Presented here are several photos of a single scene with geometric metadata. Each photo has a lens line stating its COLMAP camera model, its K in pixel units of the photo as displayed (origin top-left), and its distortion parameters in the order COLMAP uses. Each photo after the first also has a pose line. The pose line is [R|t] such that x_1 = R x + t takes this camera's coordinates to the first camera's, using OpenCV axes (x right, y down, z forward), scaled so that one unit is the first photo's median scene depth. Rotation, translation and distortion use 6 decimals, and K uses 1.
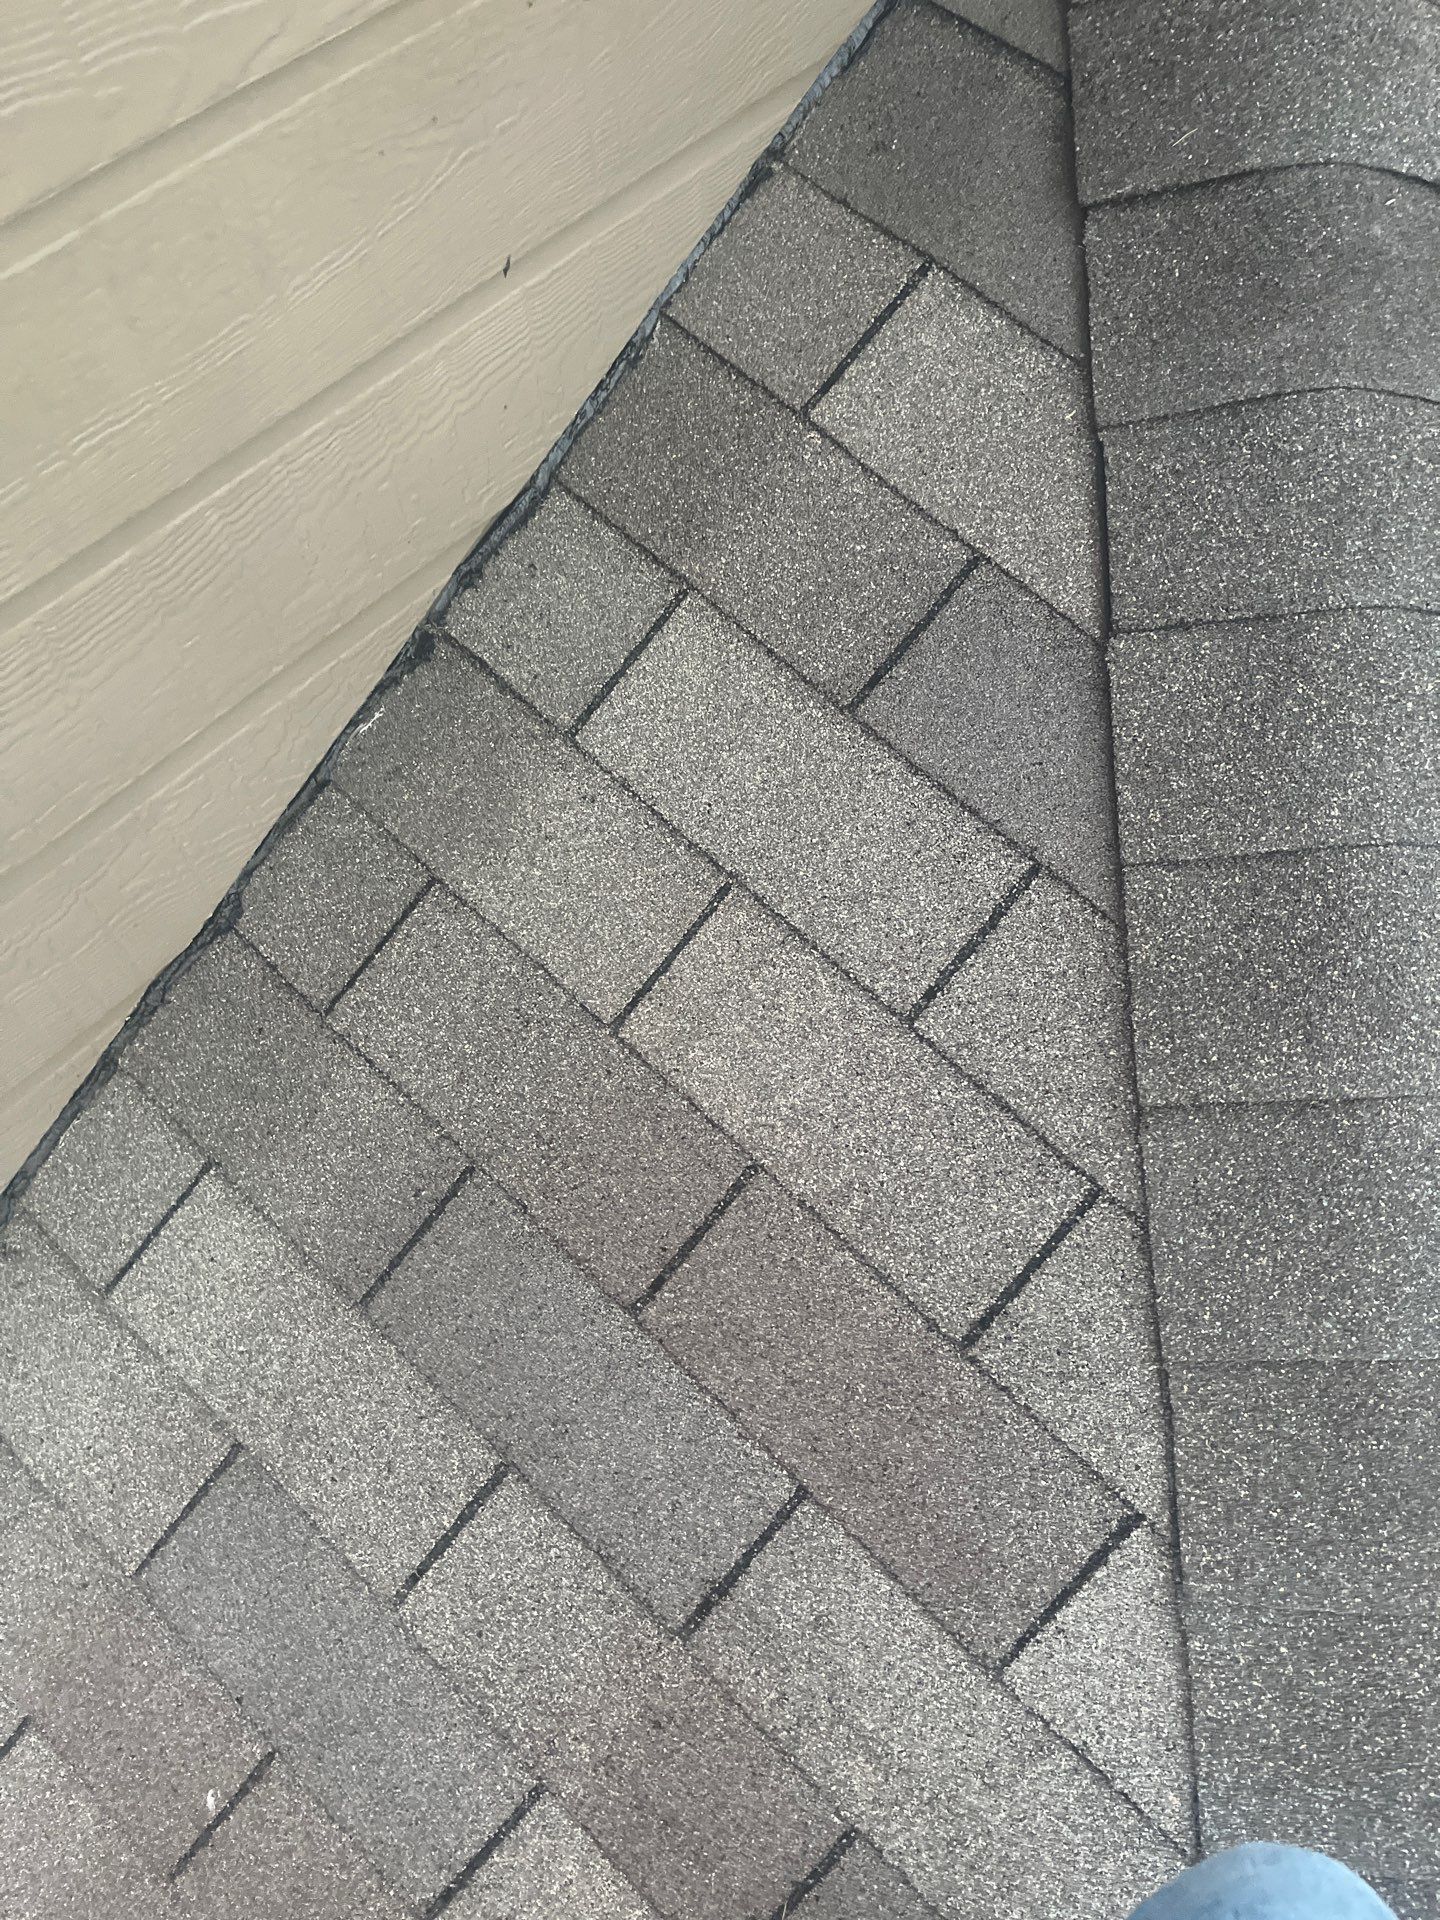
lens RADIAL K [[1445.5, 0, 709.1], [0, 1445.5, 955.4], [0, 0, 1]] dist [0.059328, -0.091503]
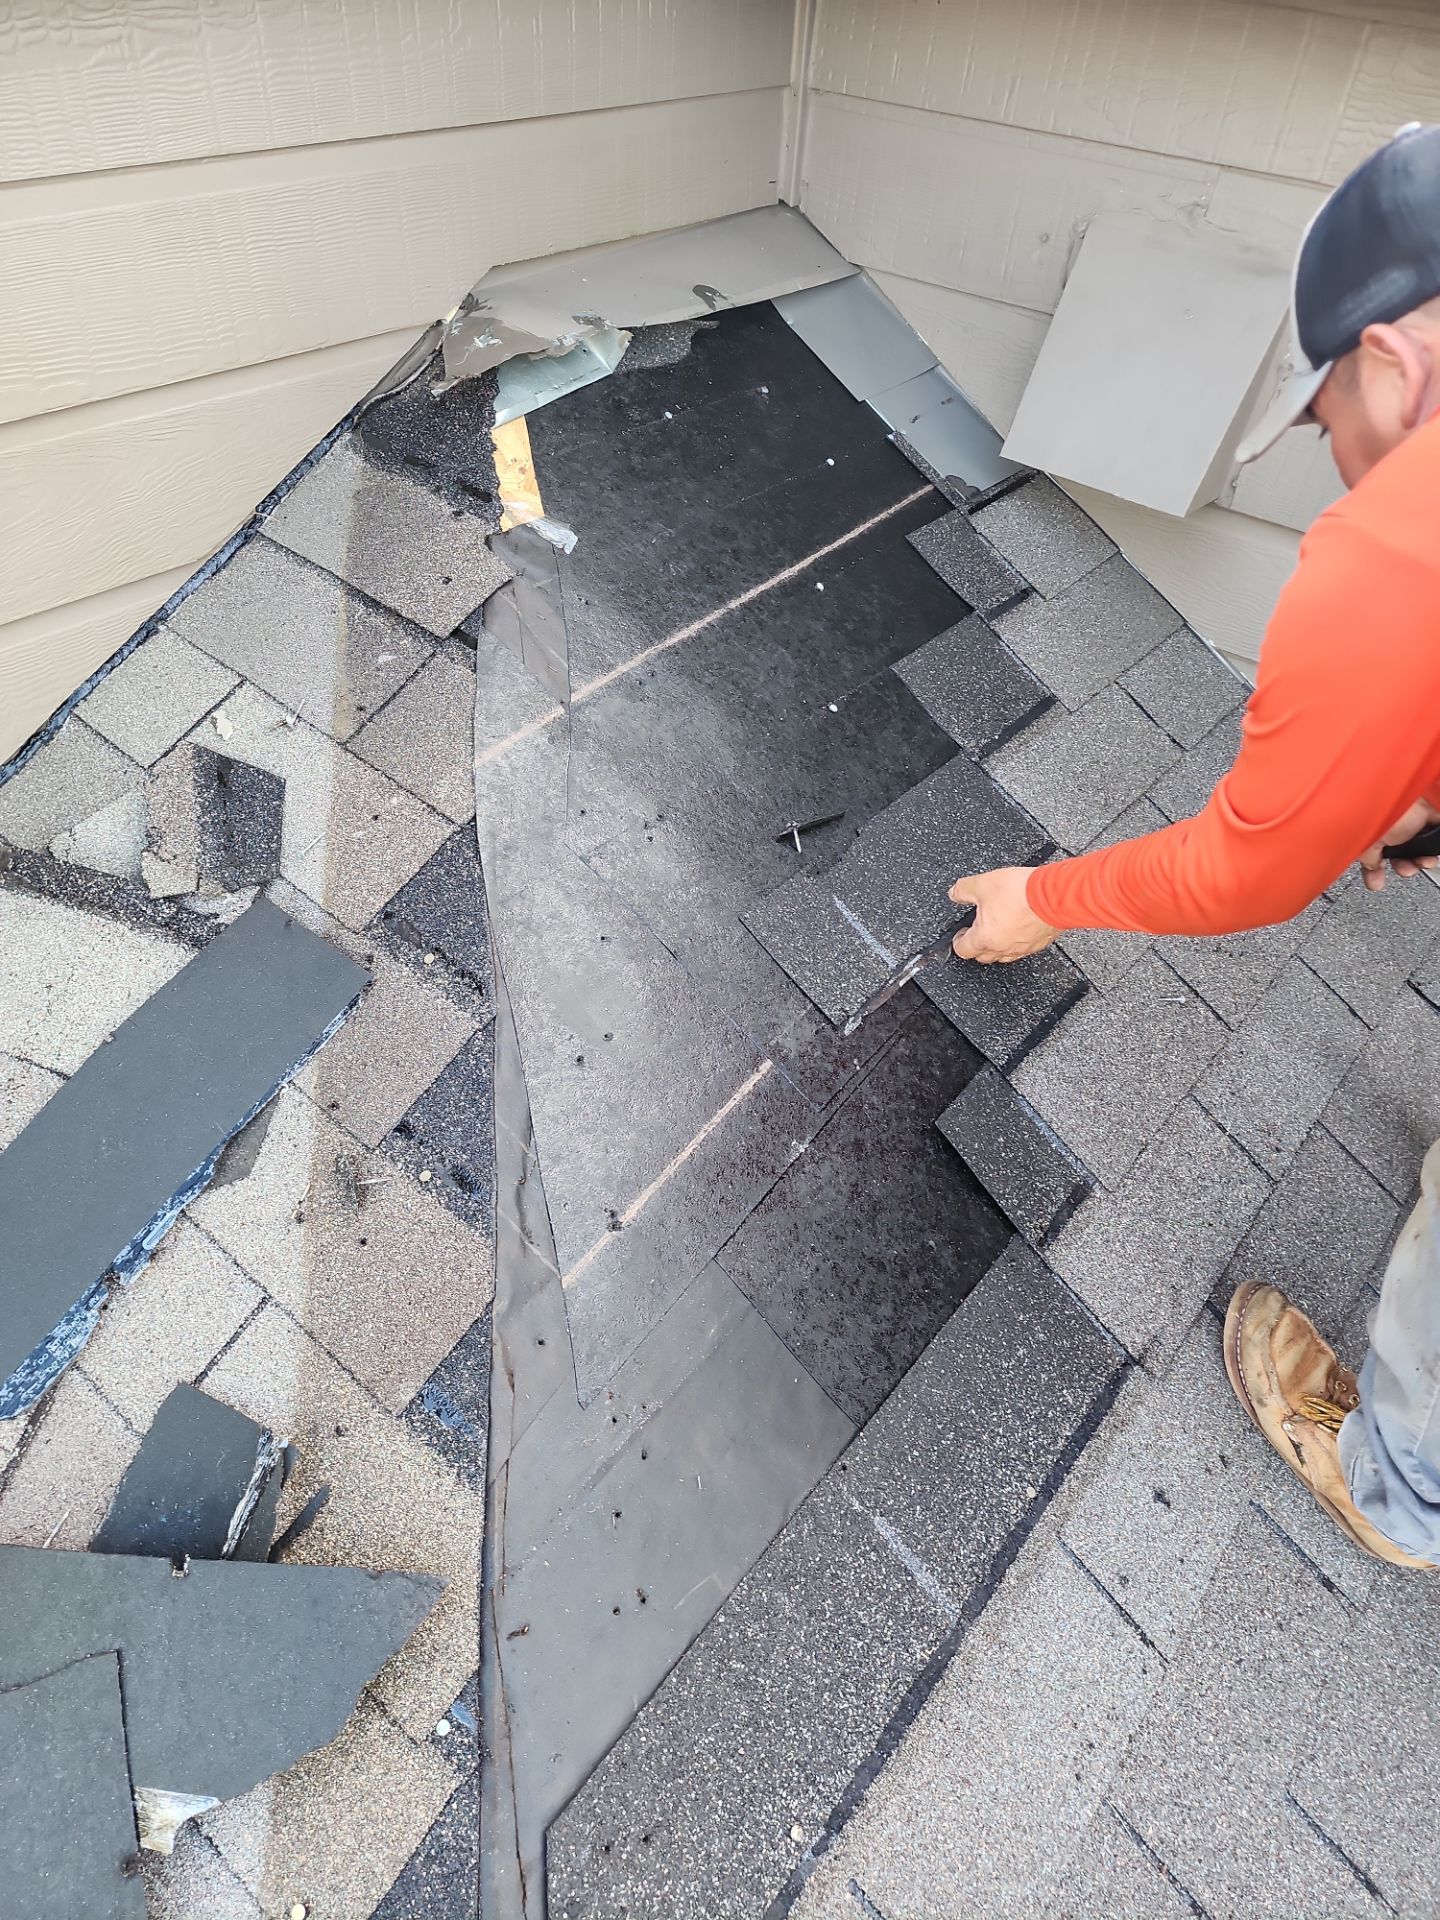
lens RADIAL K [[1272.8, 0, 697.9], [0, 1272.8, 945.8], [0, 0, 1]] dist [0.074359, -0.063050]
pose [[0.994814, 0.004657, 0.101606, 0.519066], [0.031111, 0.937142, -0.347559, 0.273118], [-0.096838, 0.348917, 0.932137, -0.194773]]
